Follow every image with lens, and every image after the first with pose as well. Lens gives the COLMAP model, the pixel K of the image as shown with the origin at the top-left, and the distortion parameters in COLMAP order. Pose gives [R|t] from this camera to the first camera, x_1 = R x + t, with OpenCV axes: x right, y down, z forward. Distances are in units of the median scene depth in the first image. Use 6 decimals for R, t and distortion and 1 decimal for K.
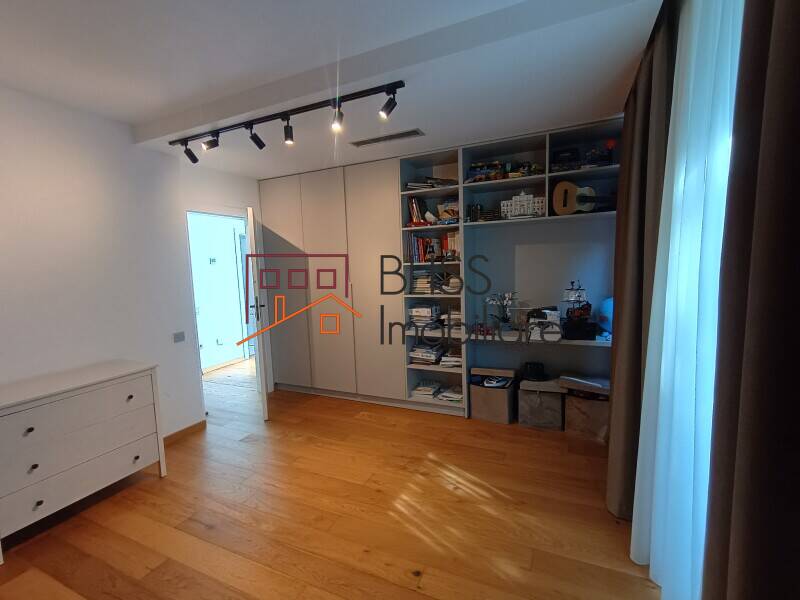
lens RADIAL K [[365.3, 0, 403.9], [0, 365.3, 302.8], [0, 0, 1]] dist [-0.000537, 0.001138]
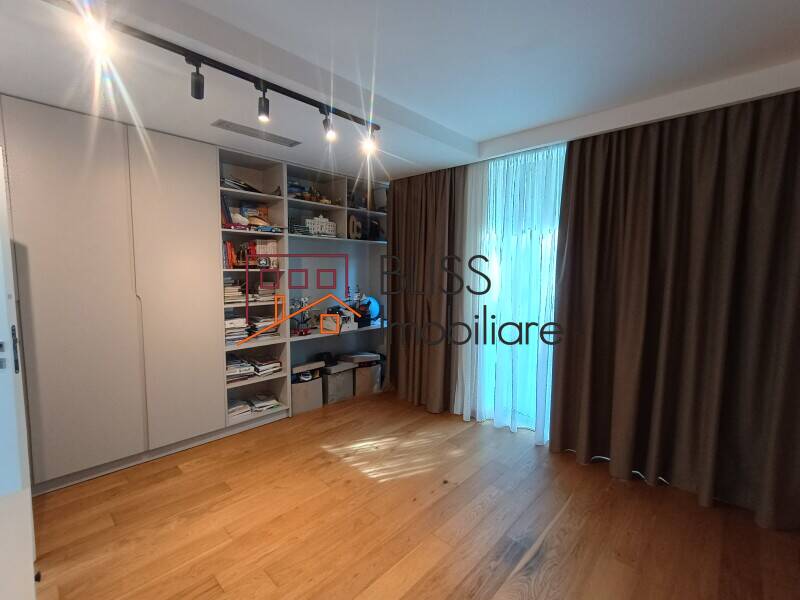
lens RADIAL K [[365.3, 0, 403.9], [0, 365.3, 302.8], [0, 0, 1]] dist [-0.000537, 0.001138]
pose [[0.315718, -0.054492, 0.947287, -0.833149], [0.079016, 0.996392, 0.030981, -0.024924], [-0.945557, 0.065070, 0.318885, 0.387146]]
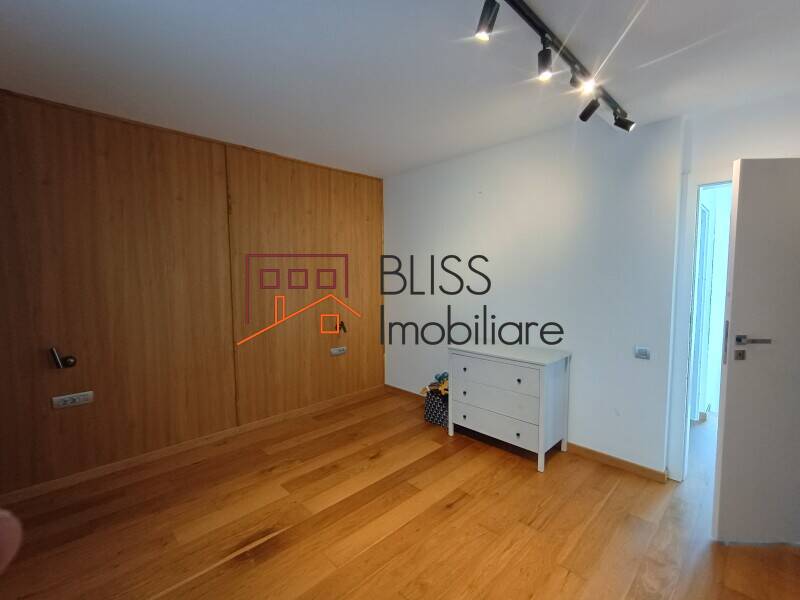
lens RADIAL K [[349.7, 0, 400.0], [0, 349.7, 300.0], [0, 0, 1]] dist [-0.000519, 0.000142]
pose [[-0.363196, 0.090914, -0.927267, 0.320897], [-0.084069, 0.987971, 0.129794, -0.084835], [0.927912, 0.125095, -0.351184, 0.853925]]
